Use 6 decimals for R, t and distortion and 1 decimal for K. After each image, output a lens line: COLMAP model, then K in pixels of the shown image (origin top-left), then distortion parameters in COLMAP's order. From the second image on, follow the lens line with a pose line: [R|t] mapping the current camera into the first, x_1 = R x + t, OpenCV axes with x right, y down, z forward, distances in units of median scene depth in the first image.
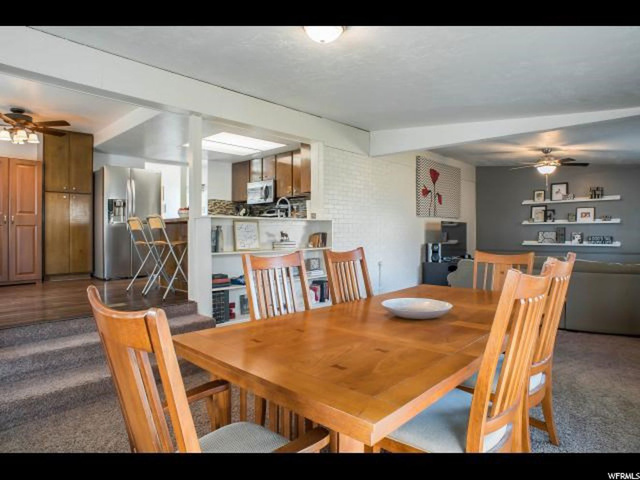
lens RADIAL K [[390.0, 0, 317.4], [0, 390.0, 227.9], [0, 0, 1]] dist [-0.045324, 0.023438]
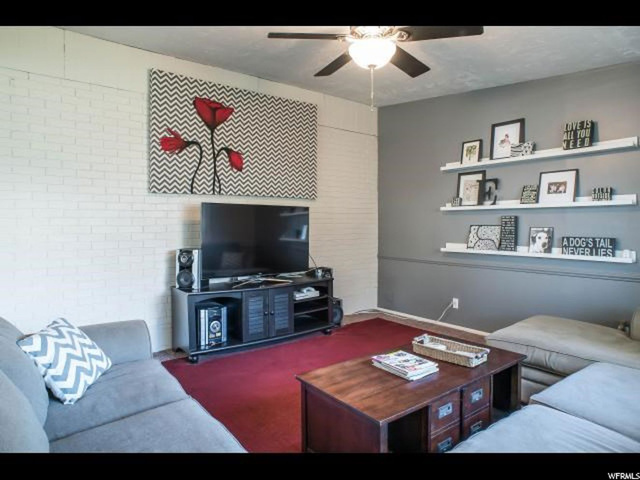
lens RADIAL K [[390.0, 0, 322.8], [0, 390.0, 225.0], [0, 0, 1]] dist [-0.045324, 0.023438]
pose [[0.985457, 0.002967, -0.169898, 0.502596], [-0.000232, 0.999870, 0.016113, 0.001374], [0.169923, -0.015840, 0.985330, 0.512251]]
